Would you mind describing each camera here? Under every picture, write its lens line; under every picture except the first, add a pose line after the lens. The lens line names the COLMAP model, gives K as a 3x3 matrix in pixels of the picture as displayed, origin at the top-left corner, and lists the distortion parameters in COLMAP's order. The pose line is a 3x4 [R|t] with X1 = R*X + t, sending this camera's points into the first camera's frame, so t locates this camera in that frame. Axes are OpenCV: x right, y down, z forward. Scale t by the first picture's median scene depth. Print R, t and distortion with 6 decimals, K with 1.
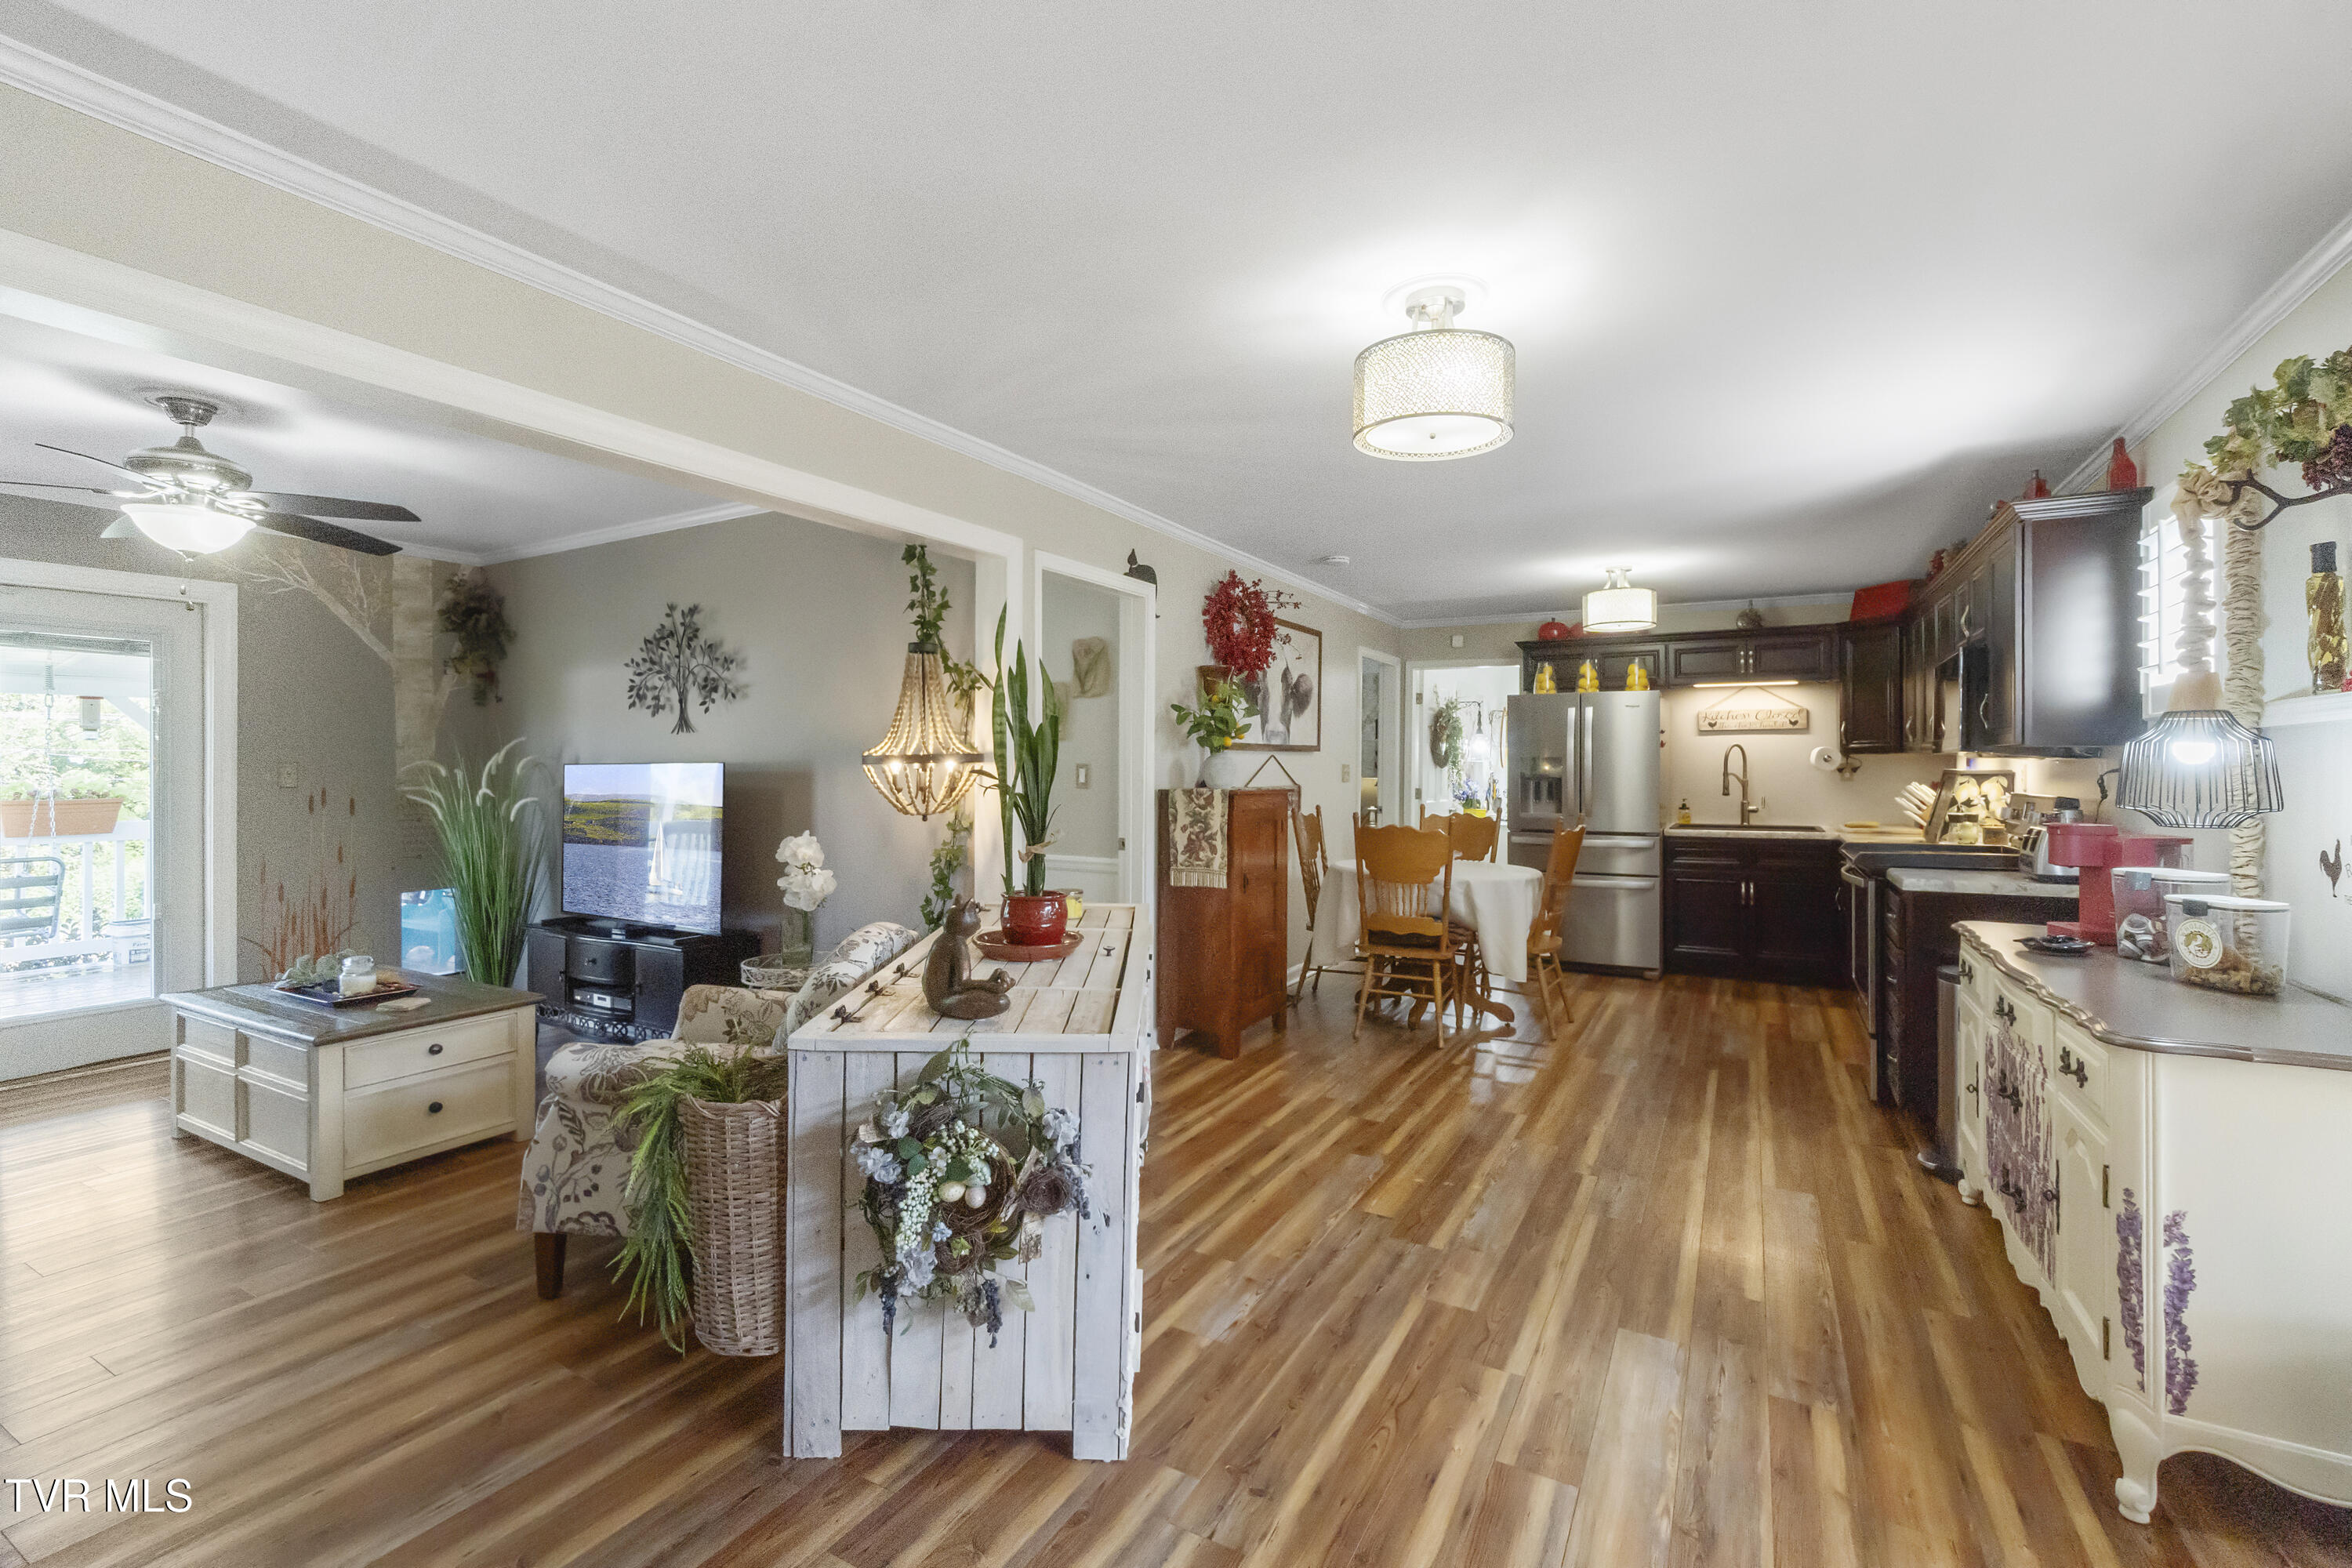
lens RADIAL K [[1020.0, 0, 1174.7], [0, 1020.0, 764.1], [0, 0, 1]] dist [-0.005680, 0.001046]
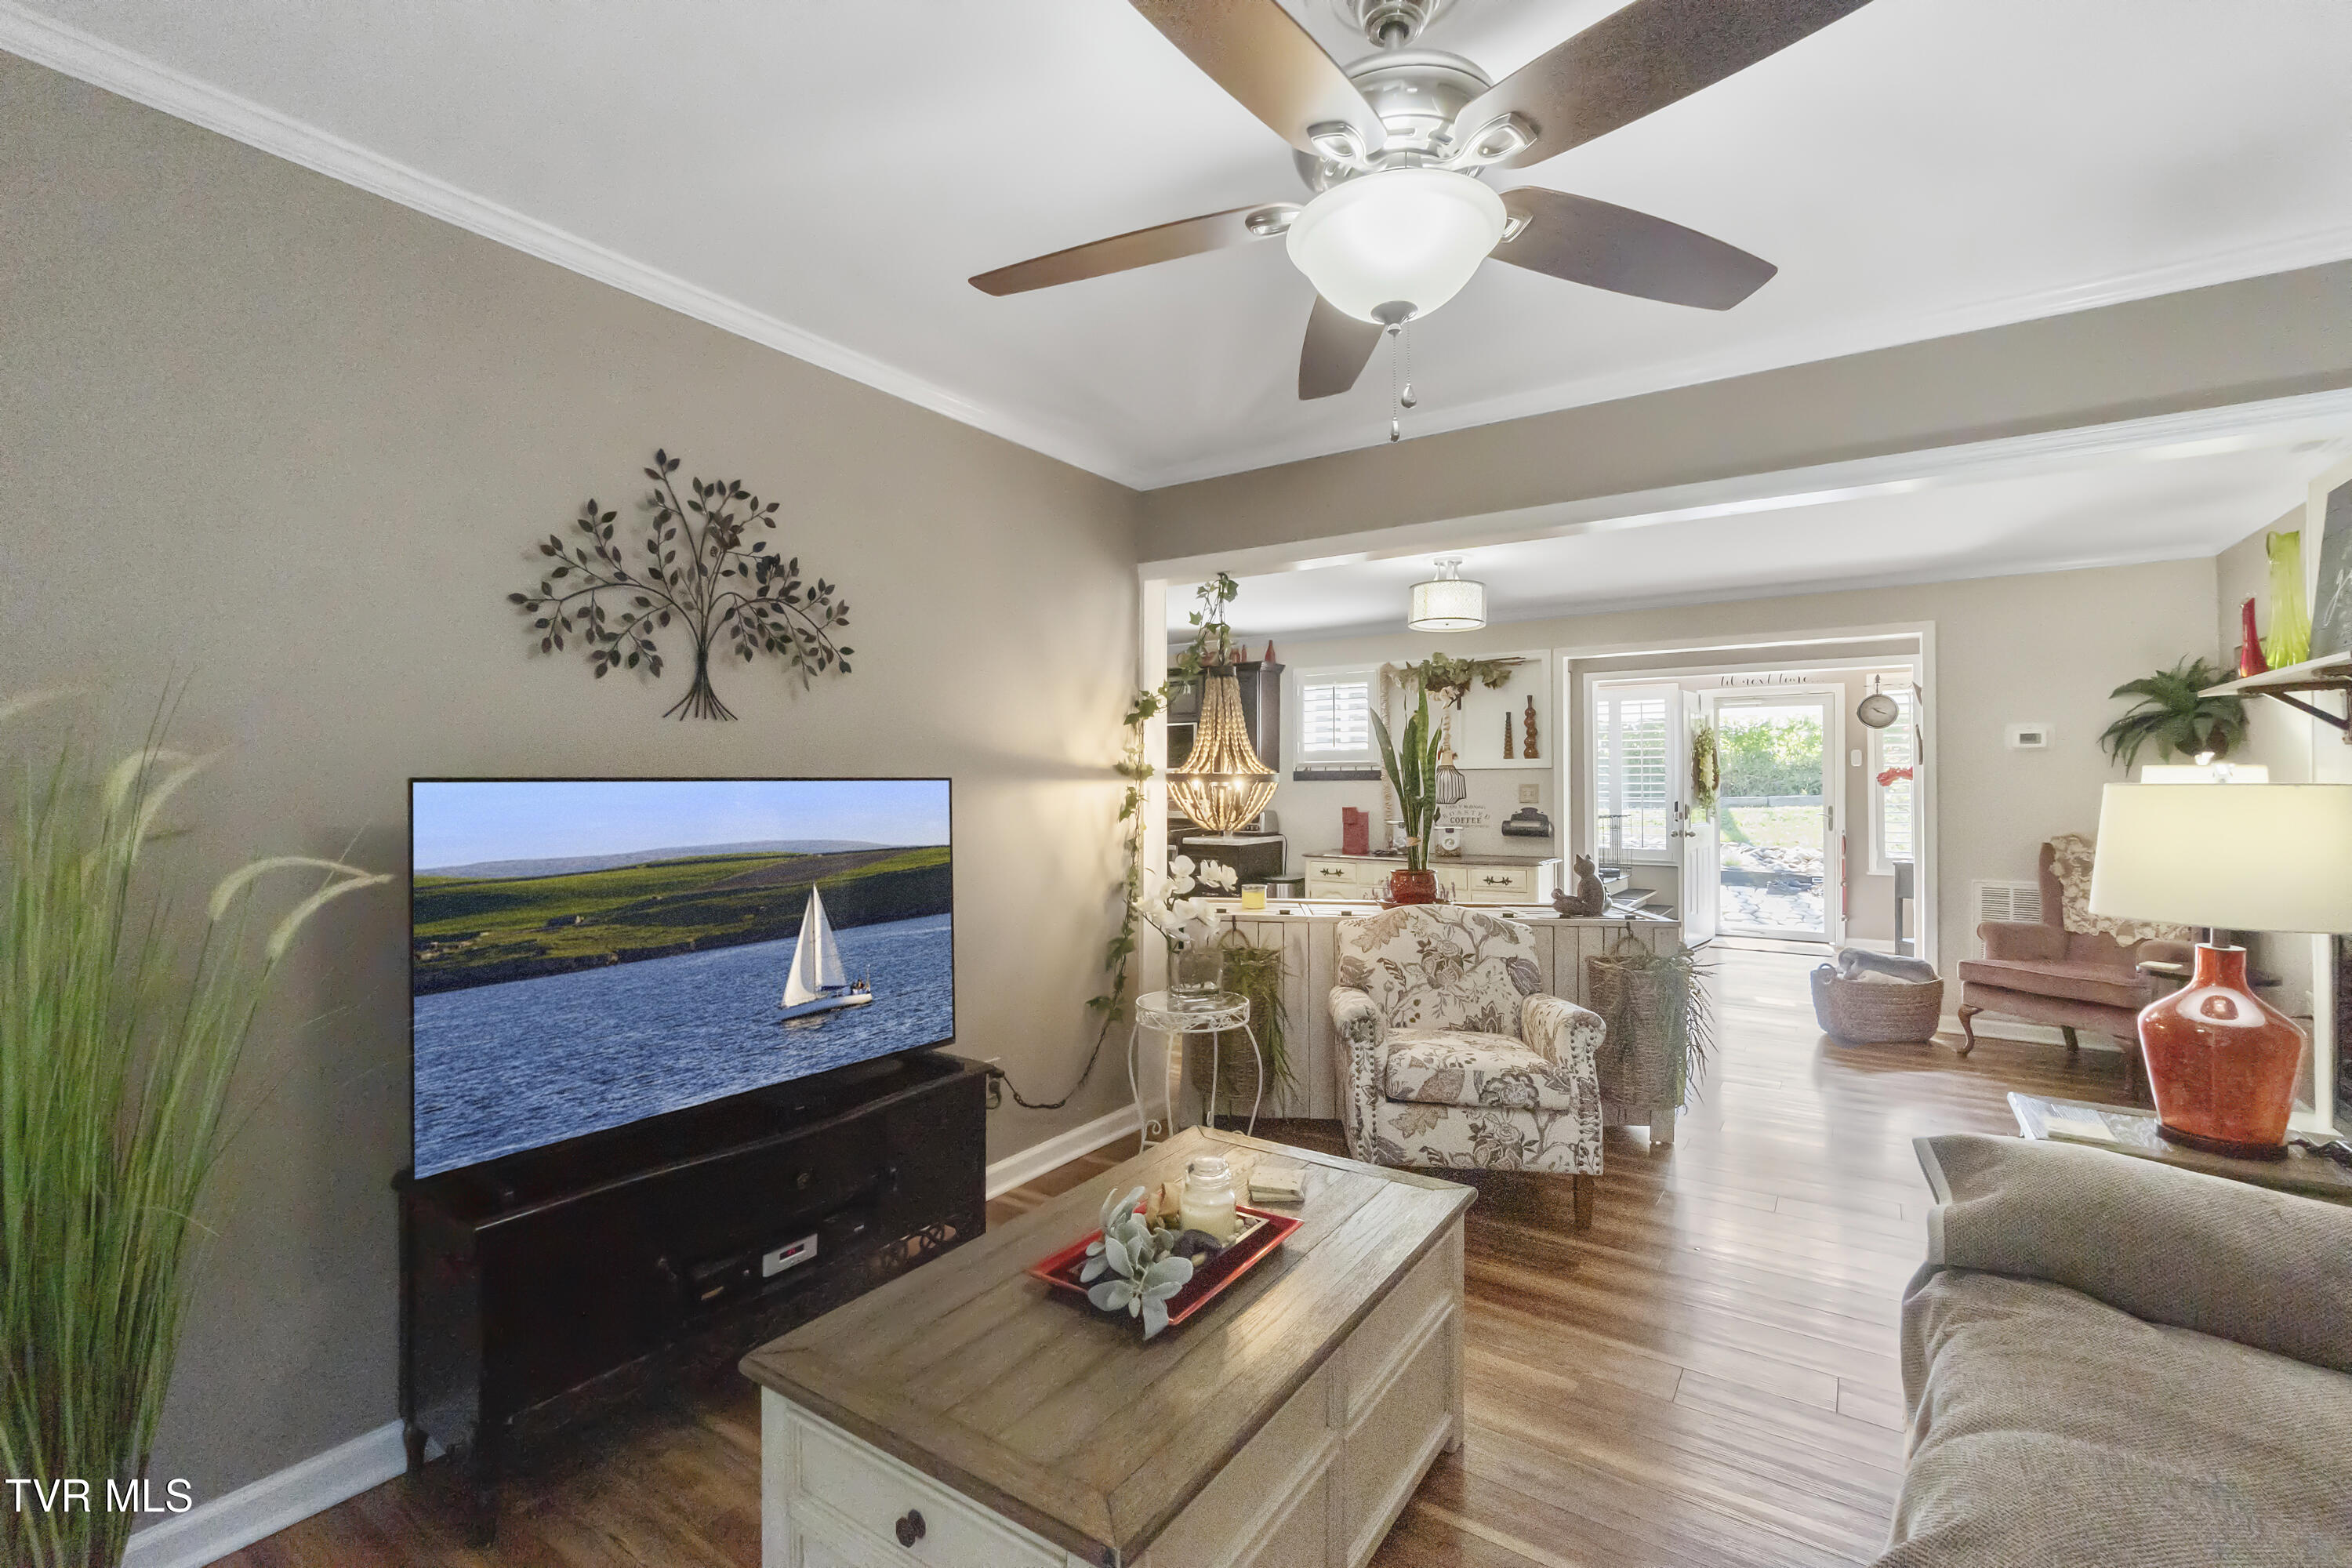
lens RADIAL K [[1020.0, 0, 1170.6], [0, 1020.0, 772.4], [0, 0, 1]] dist [-0.005680, 0.001046]
pose [[0.090342, 0.010302, 0.995858, -1.178245], [-0.003104, 0.999945, -0.010063, 0.000444], [-0.995906, -0.002182, 0.090369, 0.873954]]
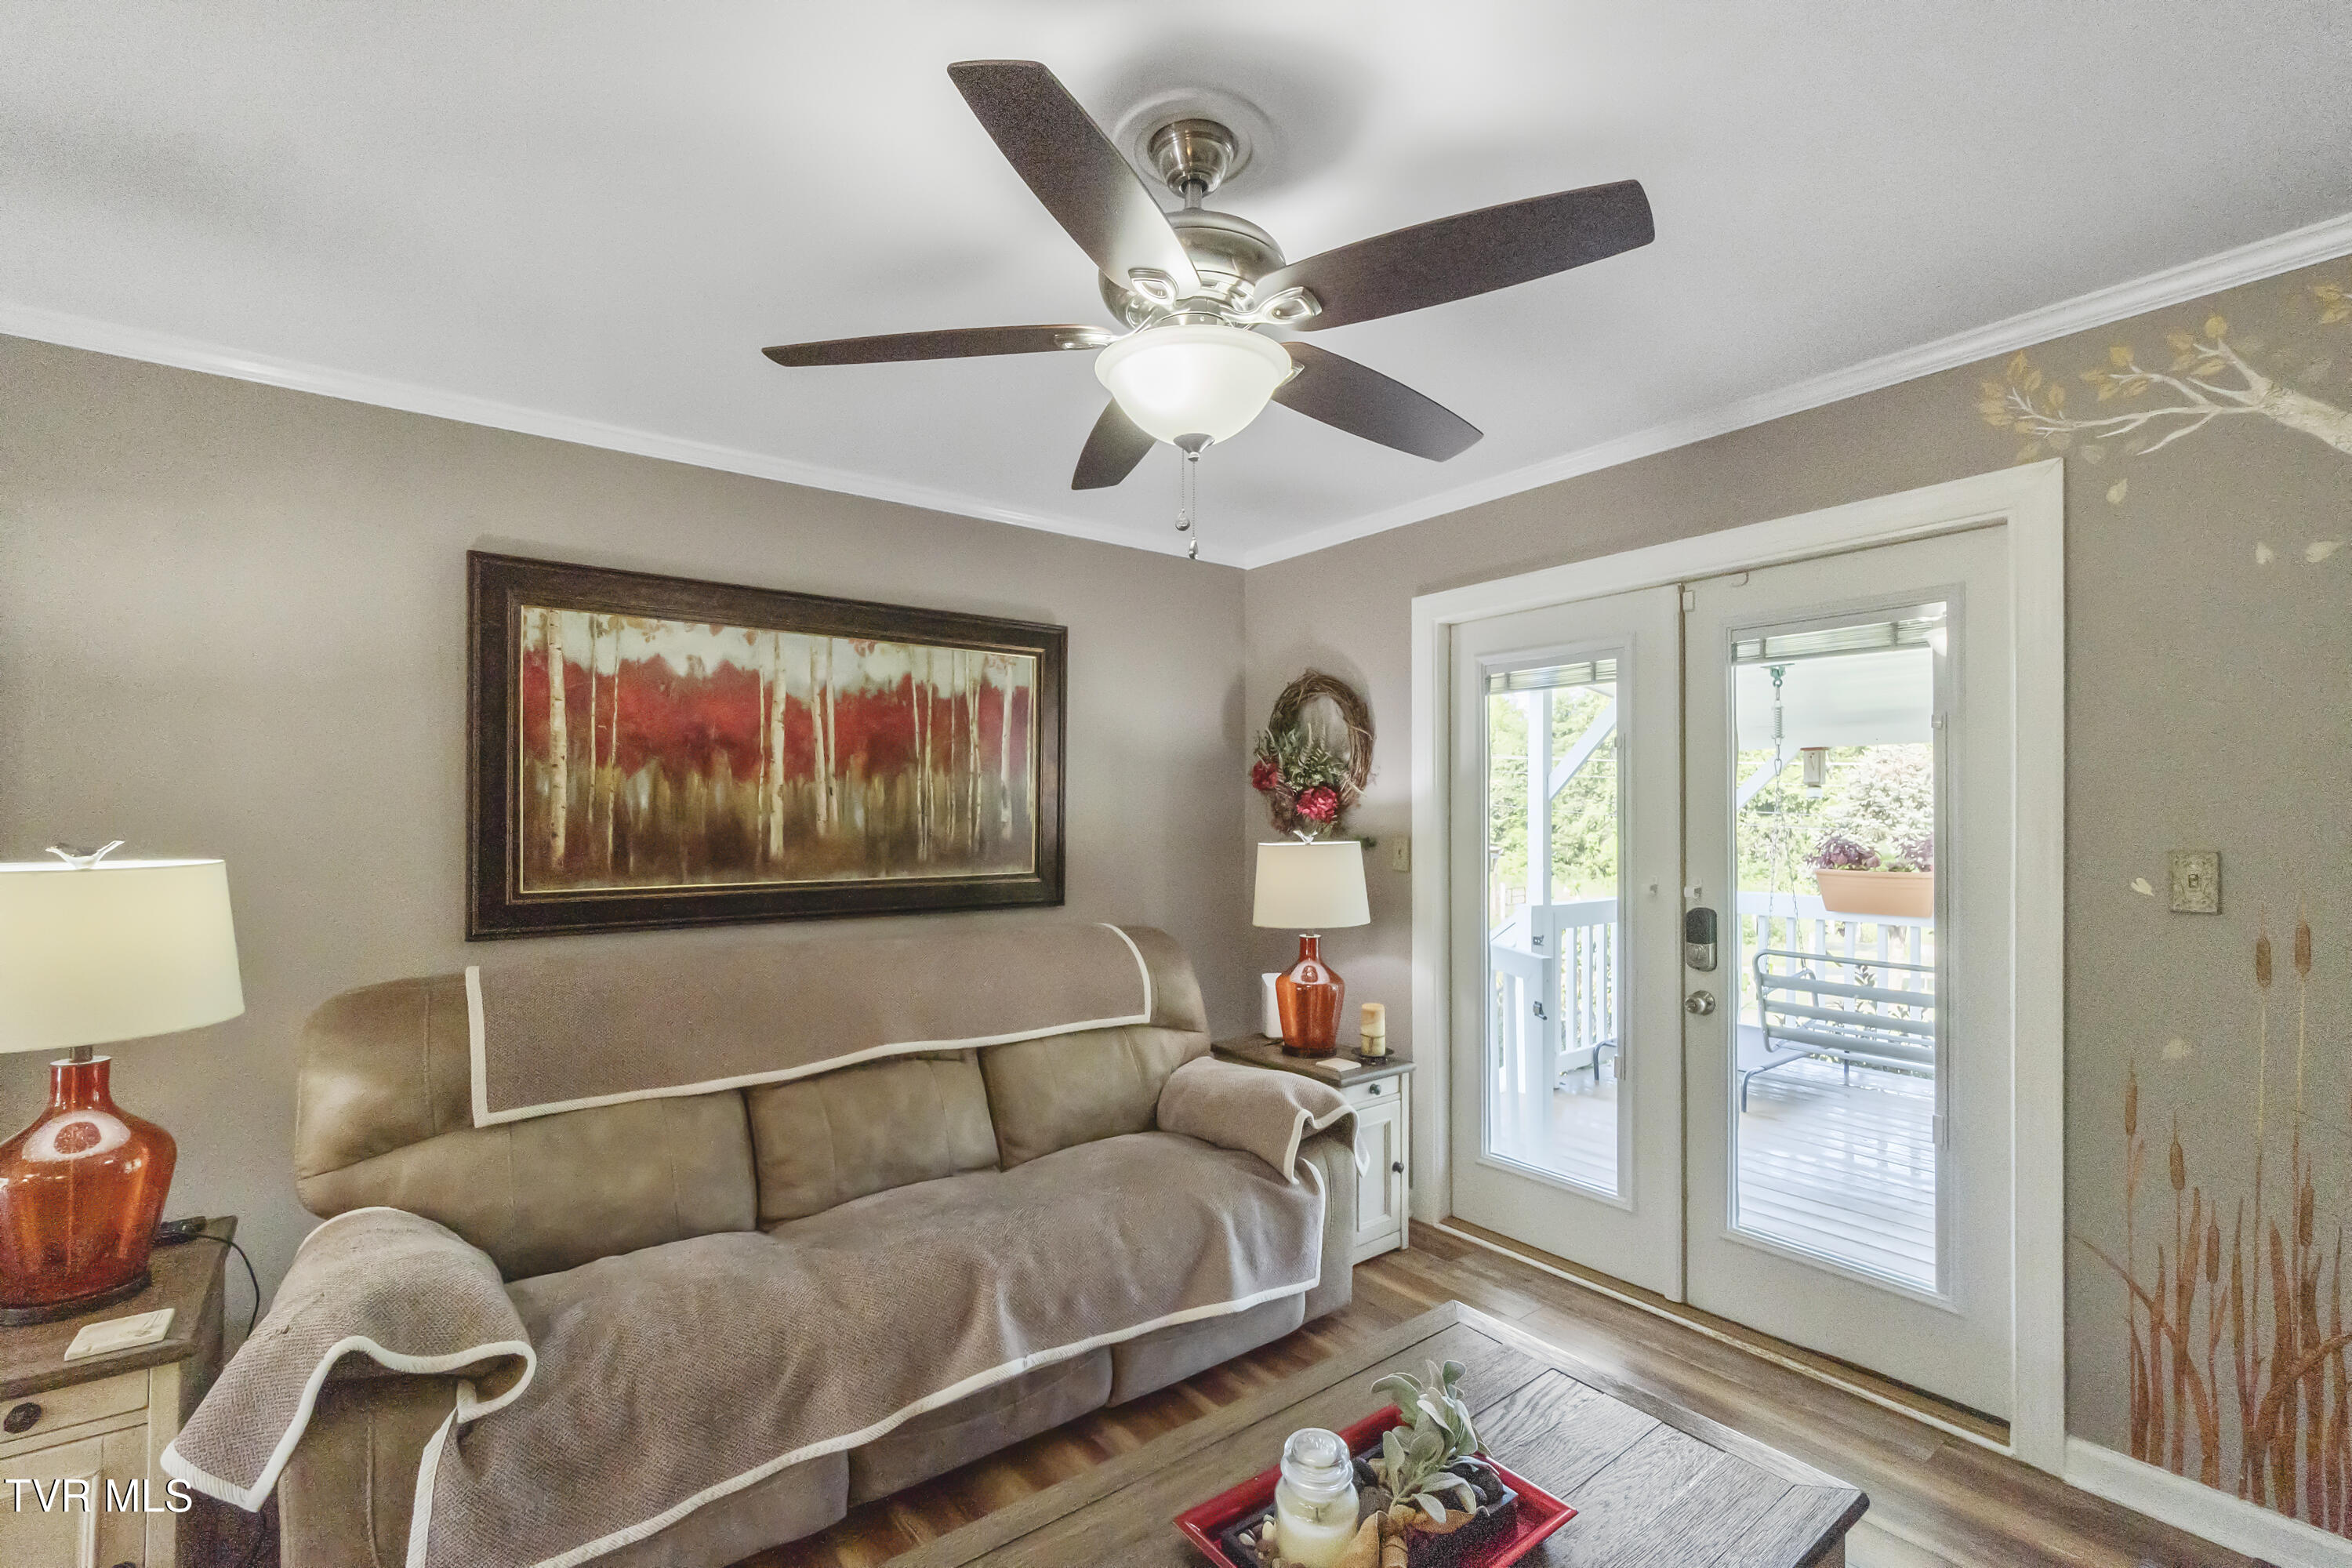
lens RADIAL K [[1020.0, 0, 1174.4], [0, 1020.0, 802.6], [0, 0, 1]] dist [-0.005680, 0.001046]
pose [[-0.398183, -0.006340, -0.917284, -0.419895], [0.001269, 0.999971, -0.007462, -0.023348], [0.917305, -0.004135, -0.398163, 0.984433]]
